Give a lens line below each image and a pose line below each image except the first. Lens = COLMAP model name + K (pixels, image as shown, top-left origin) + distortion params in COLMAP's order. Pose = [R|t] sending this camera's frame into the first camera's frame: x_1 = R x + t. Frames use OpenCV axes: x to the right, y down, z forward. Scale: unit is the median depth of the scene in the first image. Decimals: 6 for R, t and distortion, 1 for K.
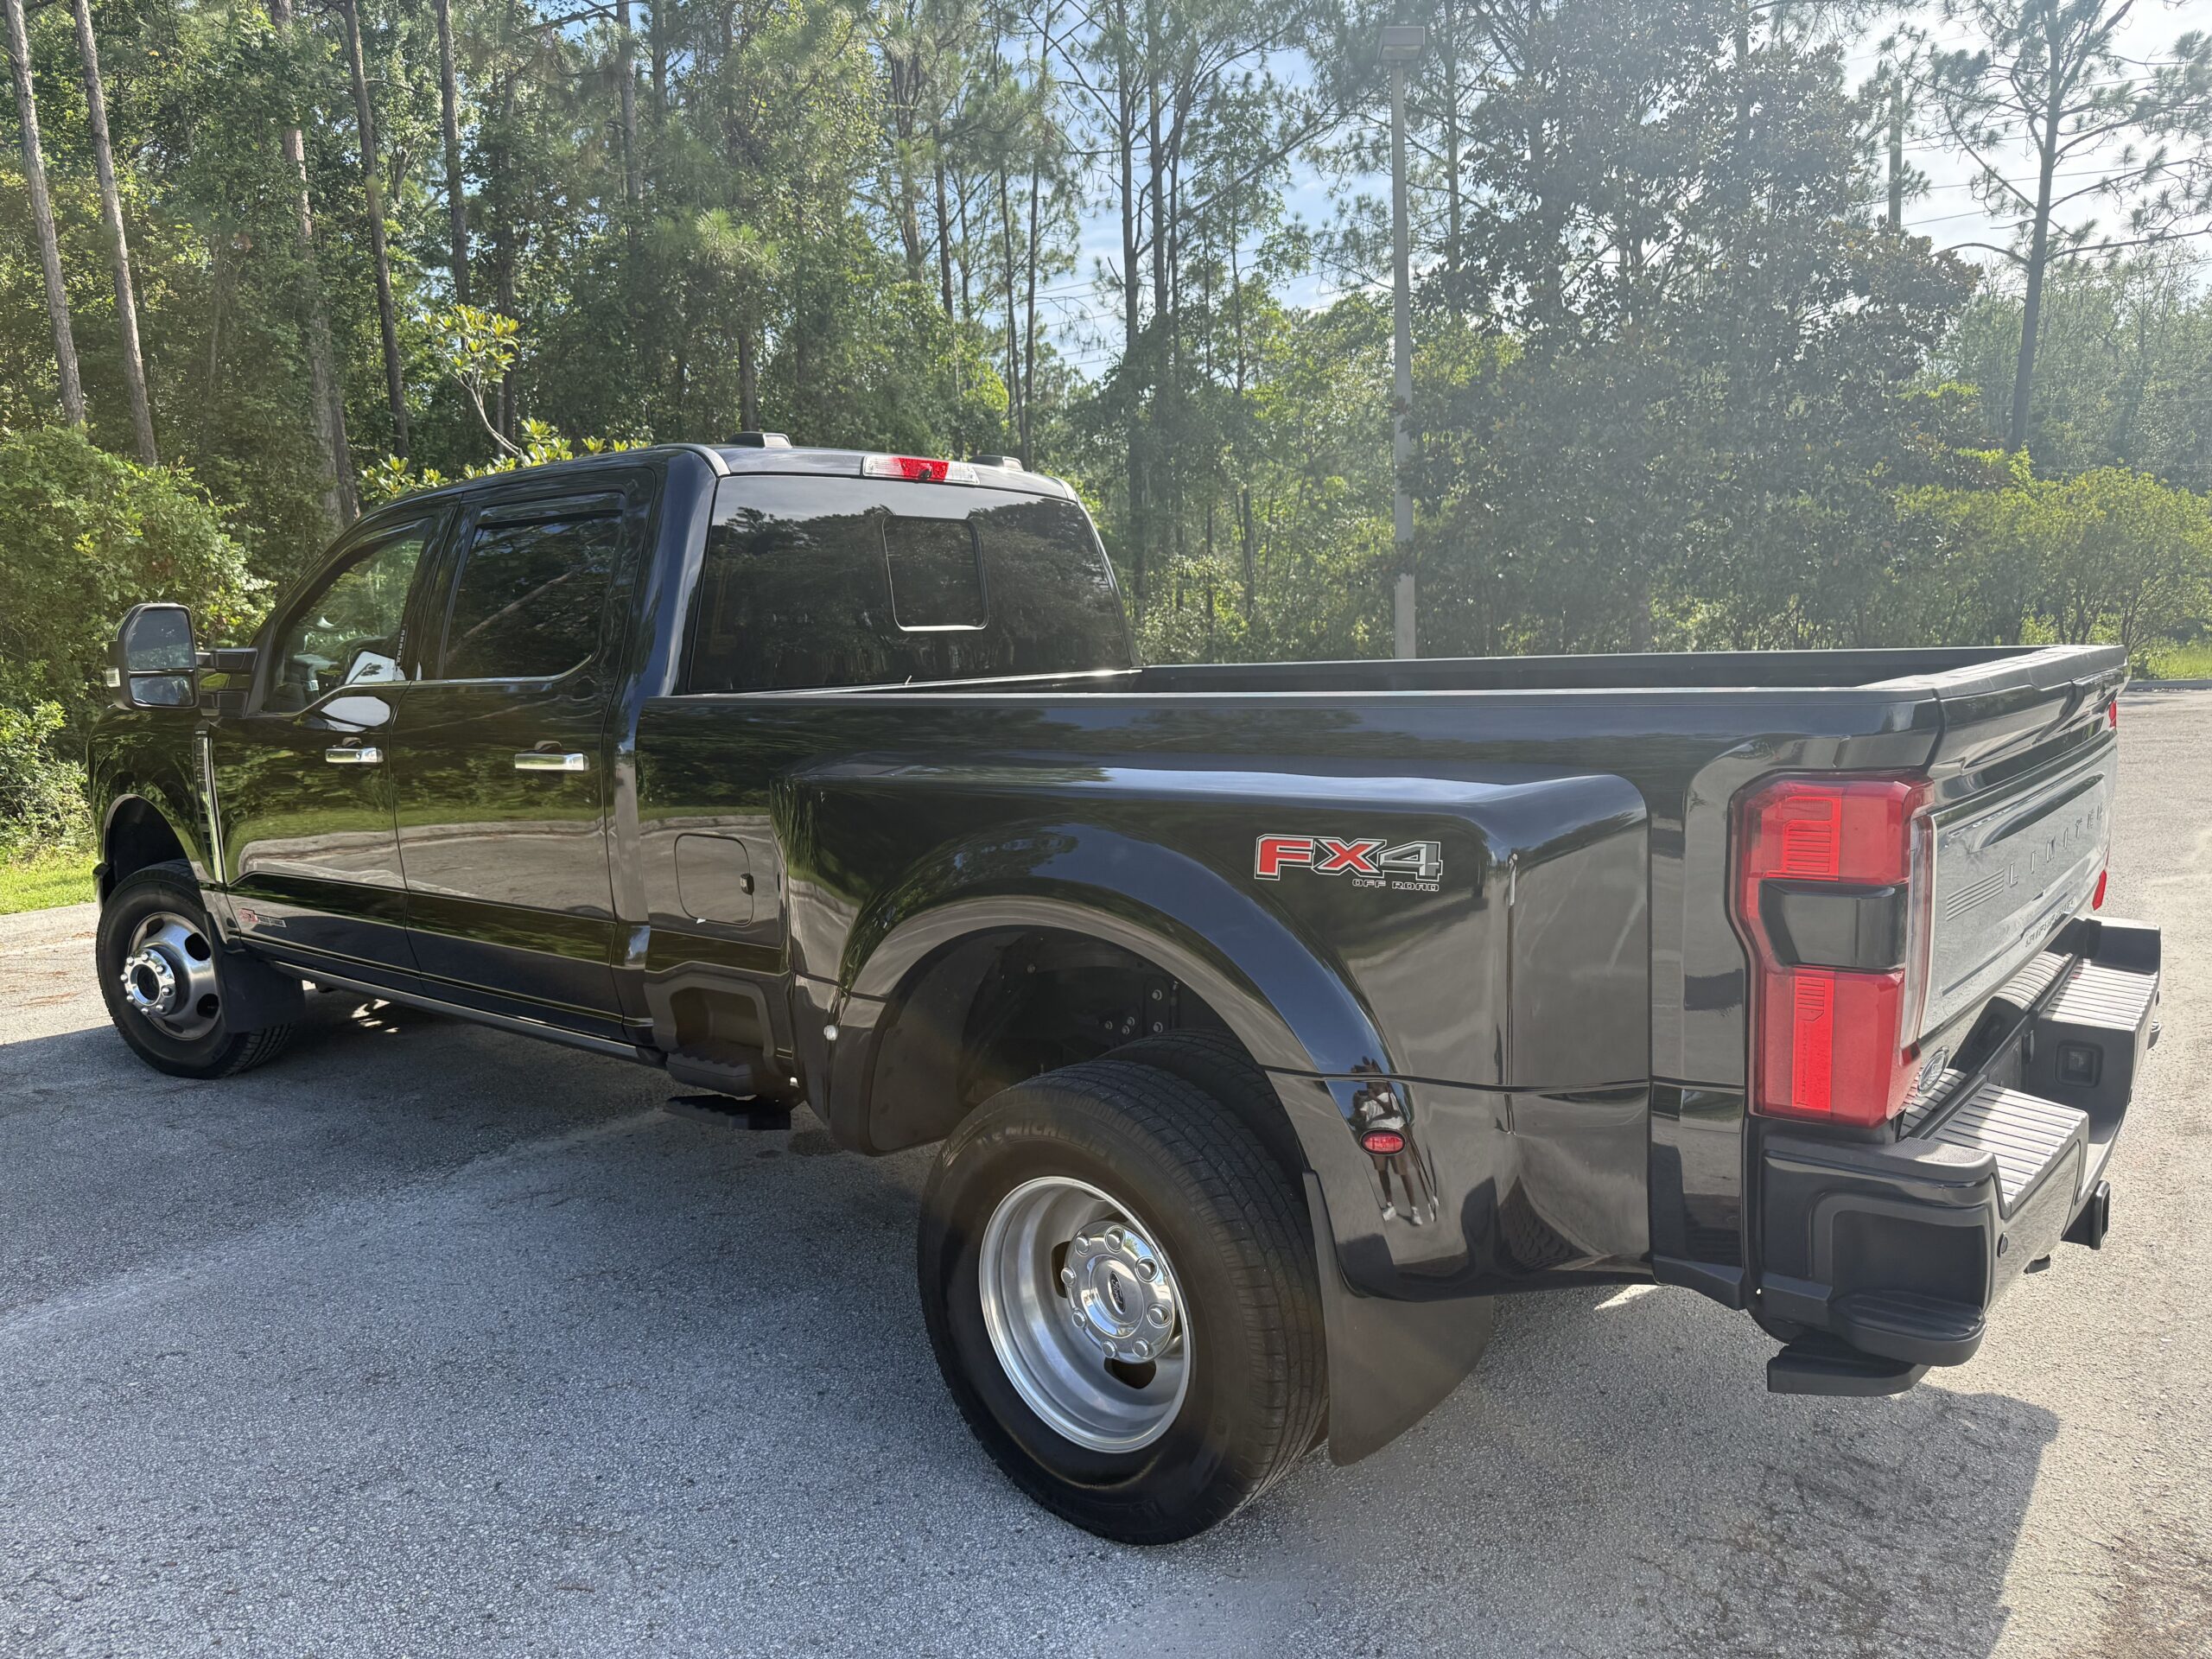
lens RADIAL K [[1570.8, 0, 1107.0], [0, 1570.8, 840.8], [0, 0, 1]] dist [0.004663, -0.004968]
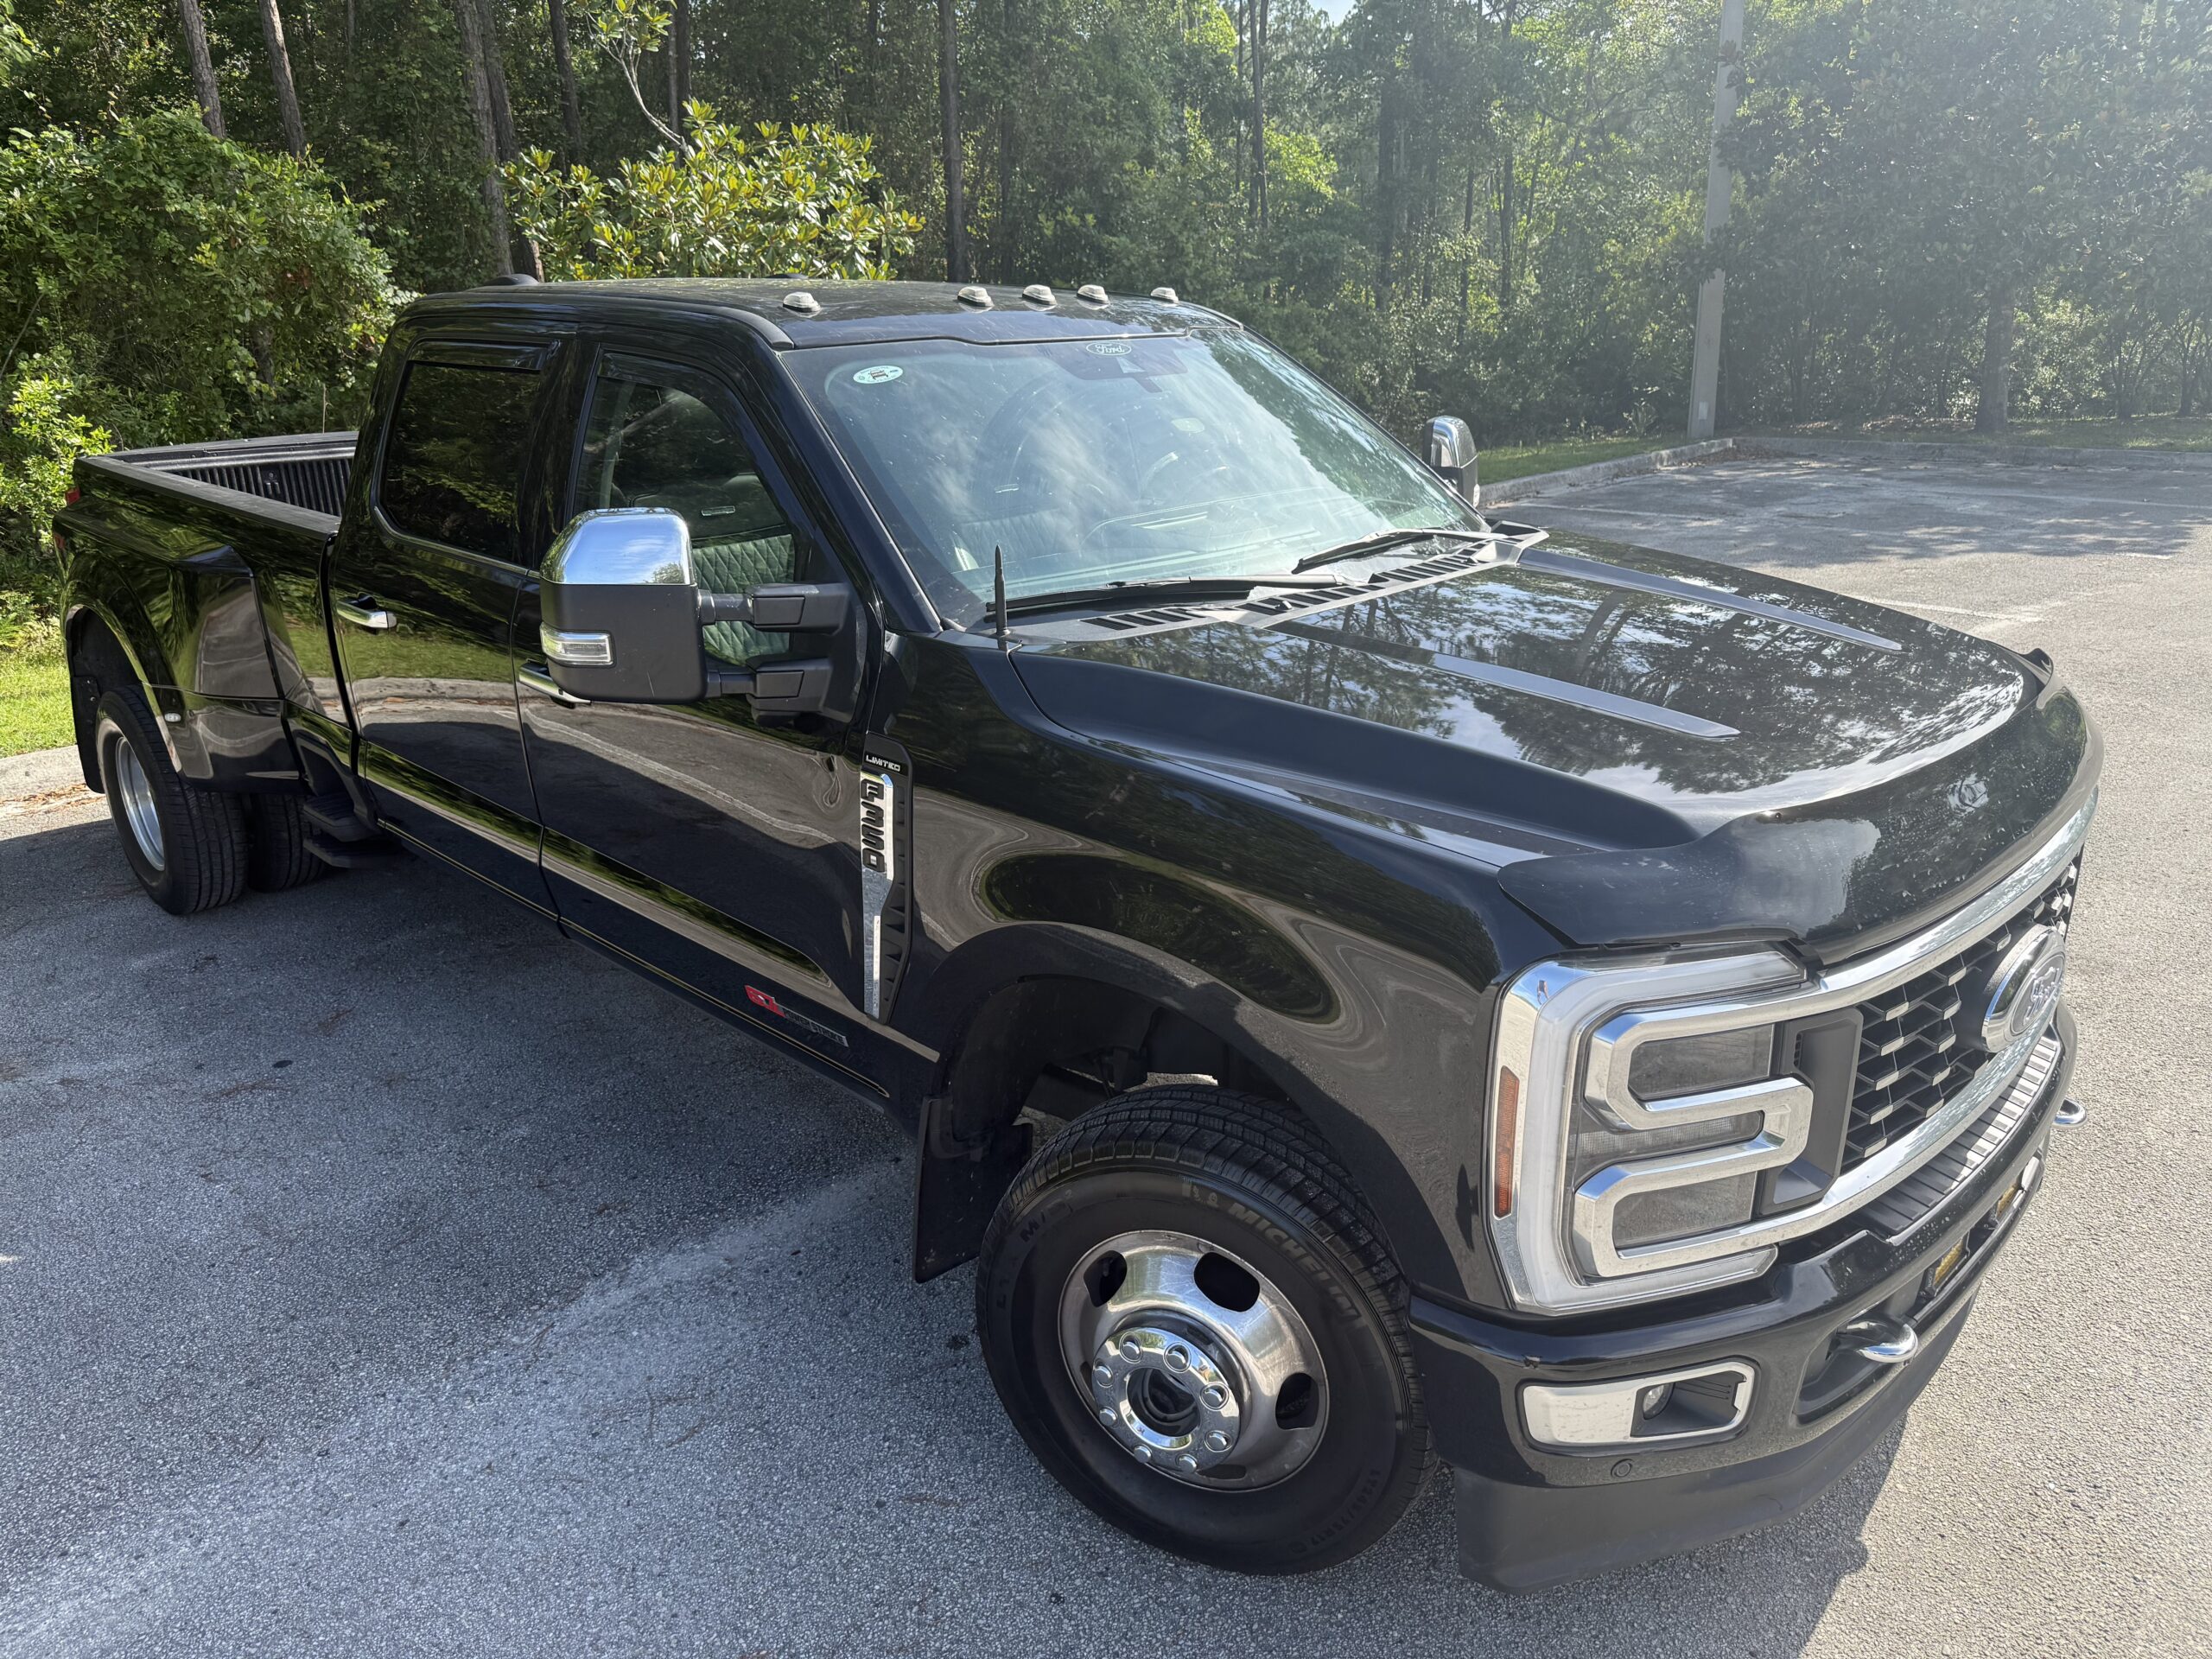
lens RADIAL K [[1590.2, 0, 1128.4], [0, 1590.2, 825.8], [0, 0, 1]] dist [0.005400, 0.000719]
pose [[0.993310, 0.039474, -0.108525, -0.029549], [-0.018463, 0.981961, 0.188179, -0.049157], [0.113995, -0.184916, 0.976120, 0.123290]]
